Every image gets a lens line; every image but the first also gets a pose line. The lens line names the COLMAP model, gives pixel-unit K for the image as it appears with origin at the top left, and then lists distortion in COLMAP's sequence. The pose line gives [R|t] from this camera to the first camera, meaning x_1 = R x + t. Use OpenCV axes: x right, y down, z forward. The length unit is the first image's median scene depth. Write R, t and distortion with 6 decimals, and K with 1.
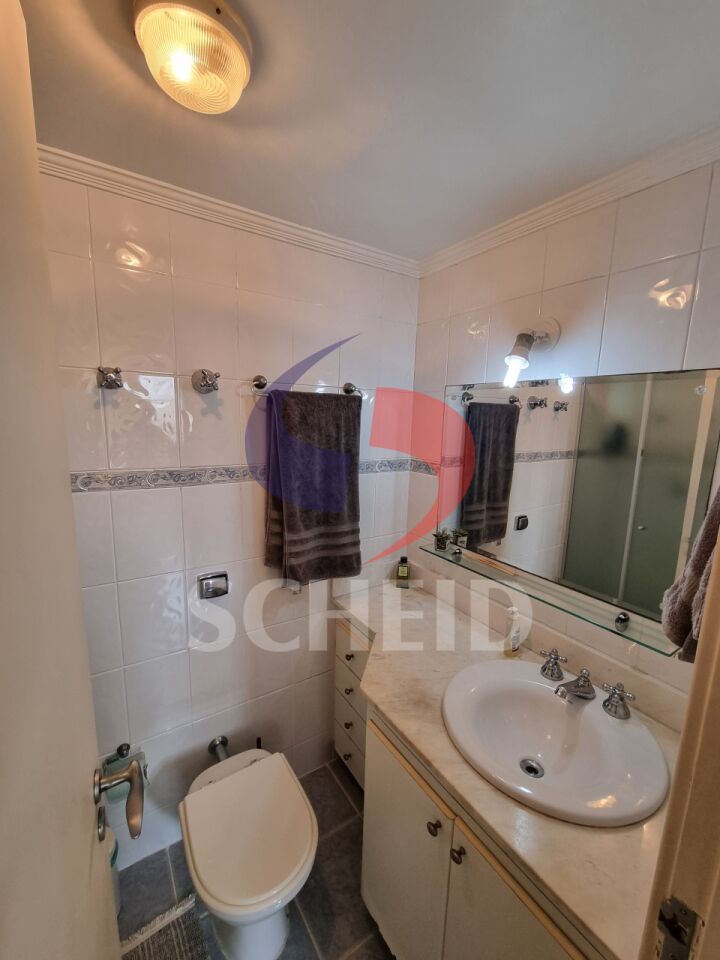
lens RADIAL K [[394.9, 0, 360.0], [0, 394.9, 480.0], [0, 0, 1]] dist [-0.003525, -0.000909]
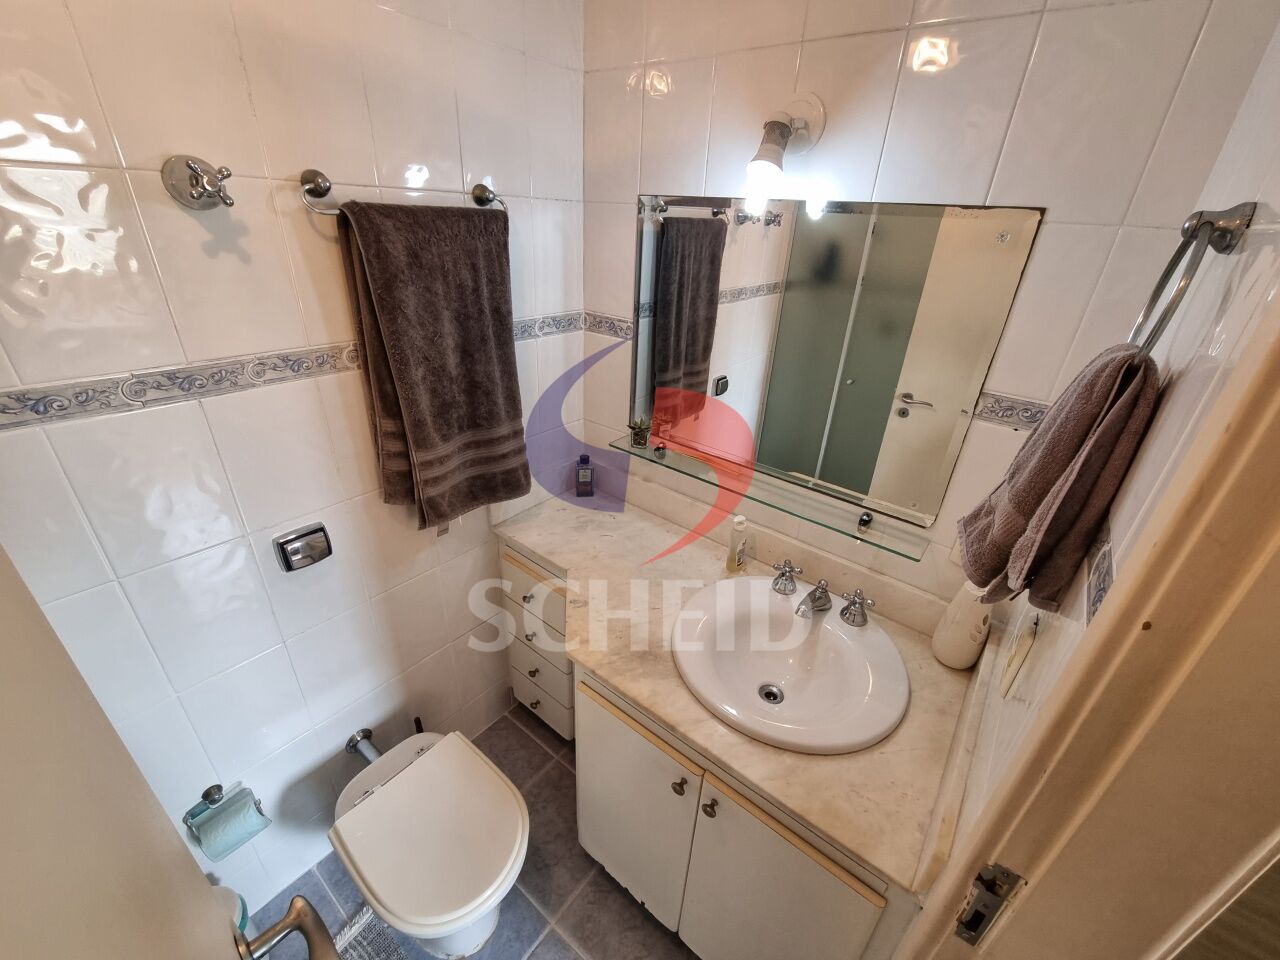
lens RADIAL K [[525.1, 0, 636.4], [0, 525.1, 475.9], [0, 0, 1]] dist [0.001372, -0.001340]
pose [[0.949127, -0.125223, 0.288924, -0.094537], [0.026267, 0.945815, 0.323641, -0.091346], [-0.313797, -0.299588, 0.900988, 0.114178]]
